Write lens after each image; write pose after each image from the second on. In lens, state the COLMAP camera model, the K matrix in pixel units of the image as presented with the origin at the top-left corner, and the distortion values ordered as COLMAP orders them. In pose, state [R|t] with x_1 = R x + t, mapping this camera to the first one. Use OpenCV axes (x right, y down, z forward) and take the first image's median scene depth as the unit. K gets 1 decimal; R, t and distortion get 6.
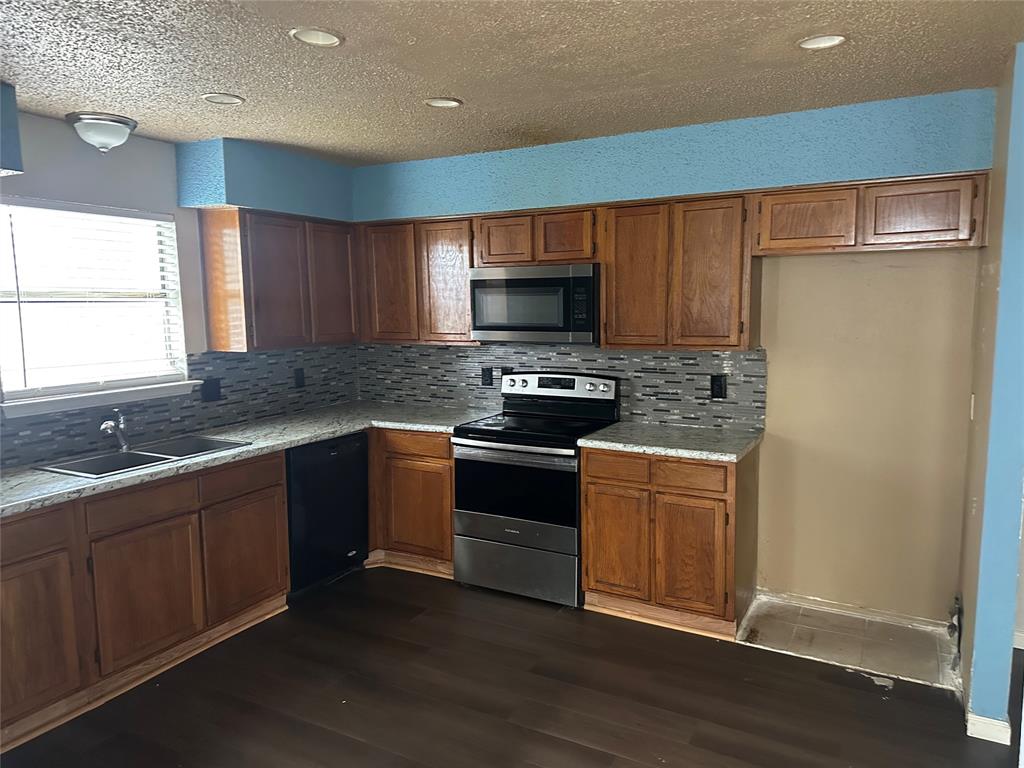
lens RADIAL K [[709.0, 0, 506.7], [0, 709.0, 385.7], [0, 0, 1]] dist [0.092921, -0.130909]
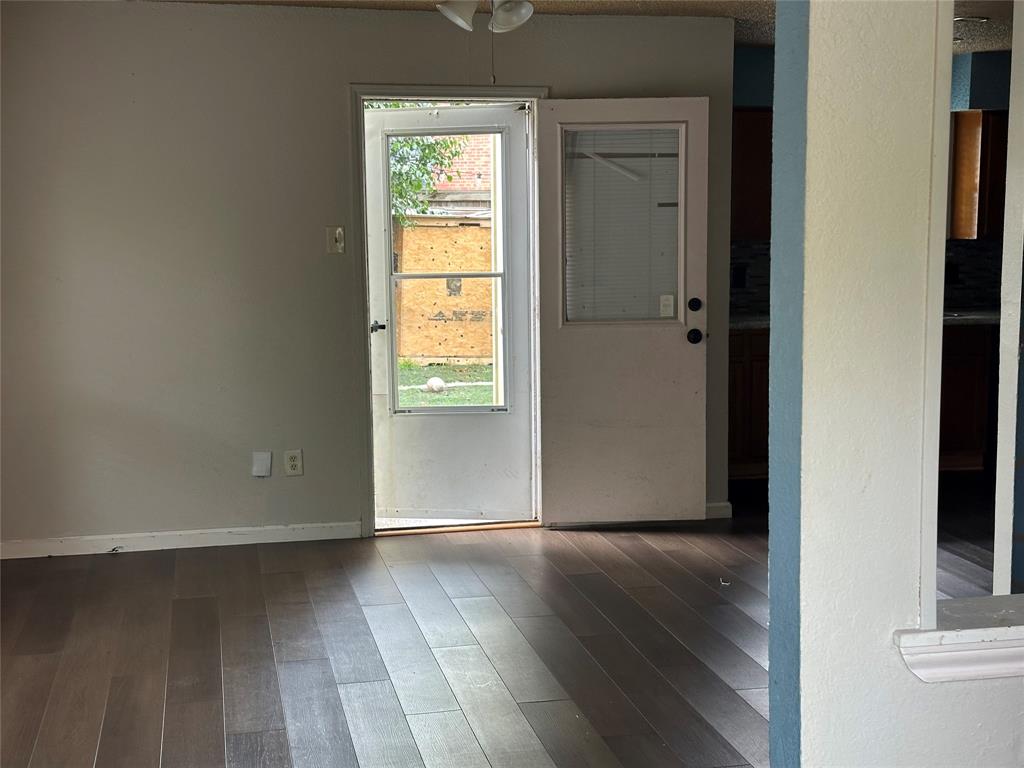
lens RADIAL K [[1425.6, 0, 497.5], [0, 1425.6, 407.6], [0, 0, 1]] dist [0.273119, -0.868913]
pose [[0.649437, 0.111643, -0.752175, 0.879595], [-0.093650, 0.993376, 0.066586, 0.131913], [0.754626, 0.027198, 0.655591, -1.034088]]
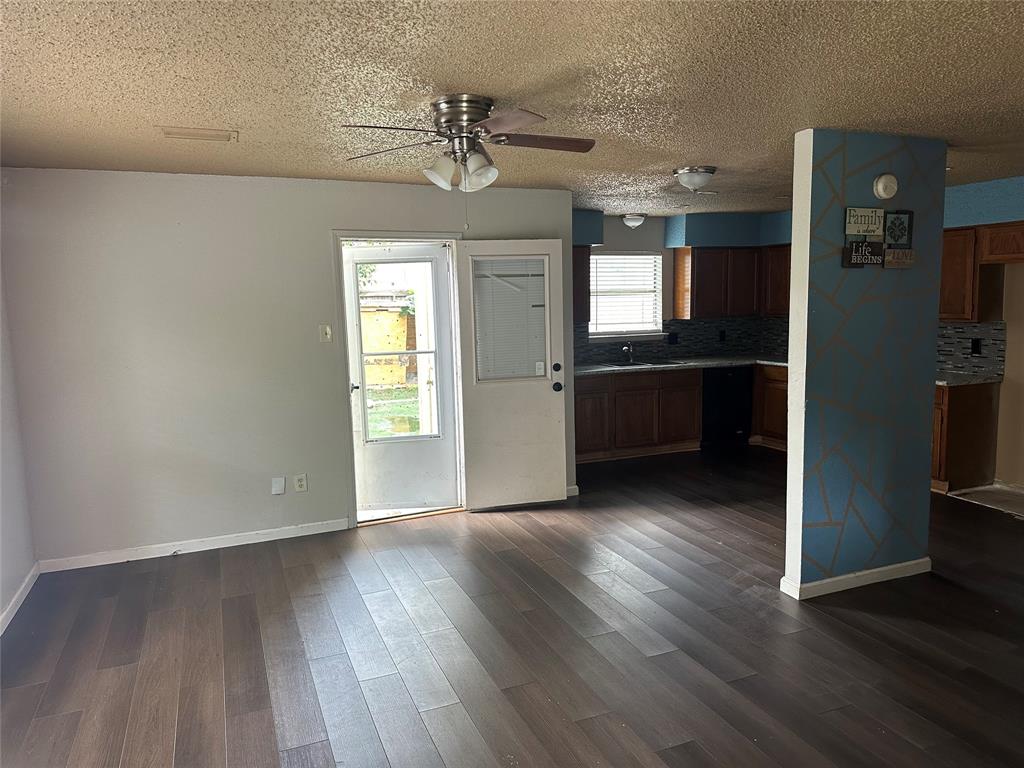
lens RADIAL K [[709.0, 0, 506.7], [0, 709.0, 385.7], [0, 0, 1]] dist [0.092921, -0.130909]
pose [[0.778032, 0.076390, -0.623562, 0.481366], [-0.062373, 0.997068, 0.044323, 0.079312], [0.625120, 0.004409, 0.780516, -0.846004]]
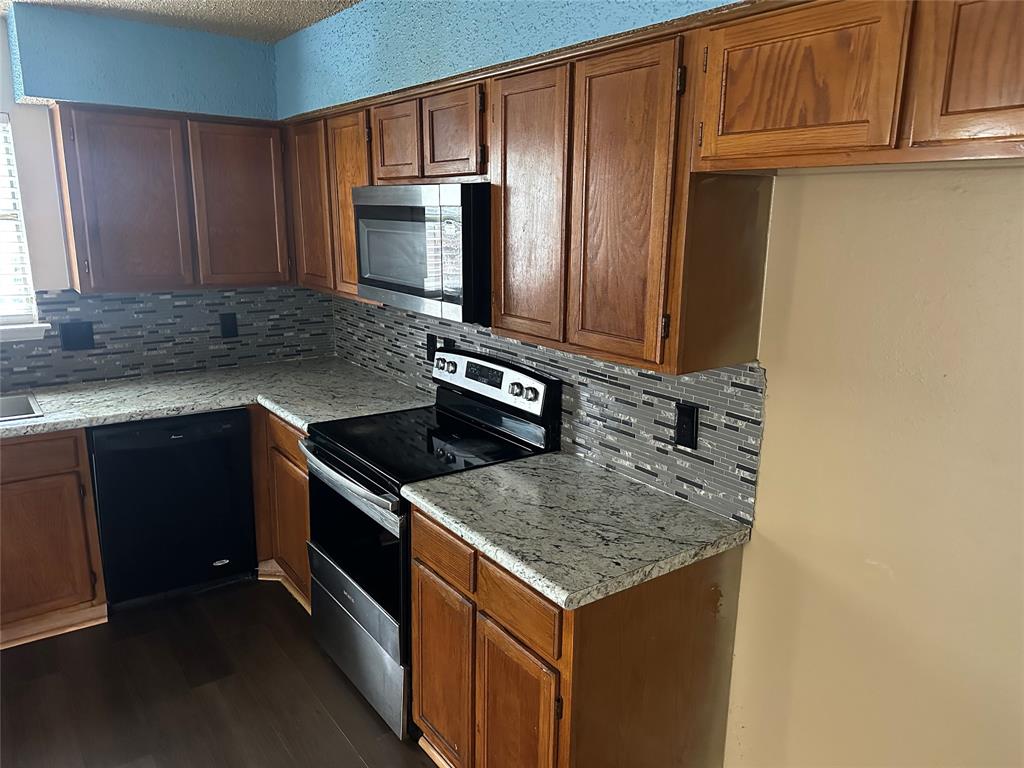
lens RADIAL K [[710.3, 0, 527.1], [0, 710.3, 384.7], [0, 0, 1]] dist [0.003509, -0.004358]
pose [[0.917094, 0.123087, -0.379195, 0.381956], [-0.081688, 0.988982, 0.123460, -0.083568], [0.390213, -0.082248, 0.917044, 0.469993]]
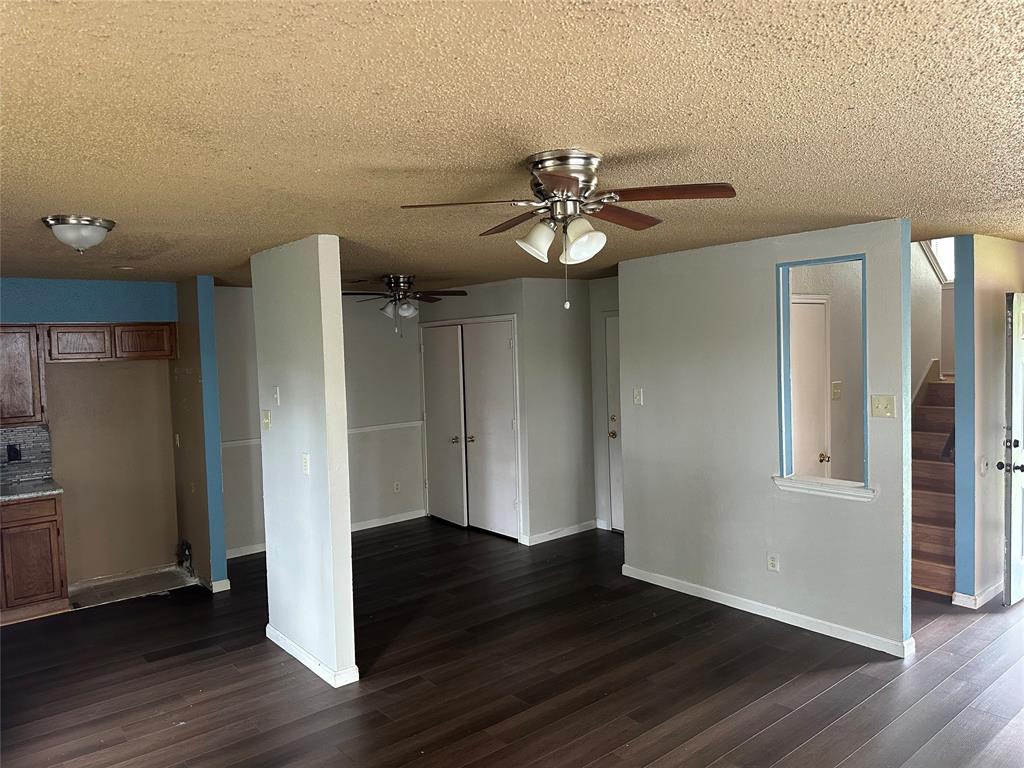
lens RADIAL K [[732.8, 0, 512.0], [0, 732.8, 384.0], [0, 0, 1]] dist [0.001558, -0.001303]
pose [[0.375455, -0.051064, 0.925433, -0.665586], [0.141428, 0.989945, -0.002755, 0.010040], [-0.915987, 0.131917, 0.378901, -0.468127]]
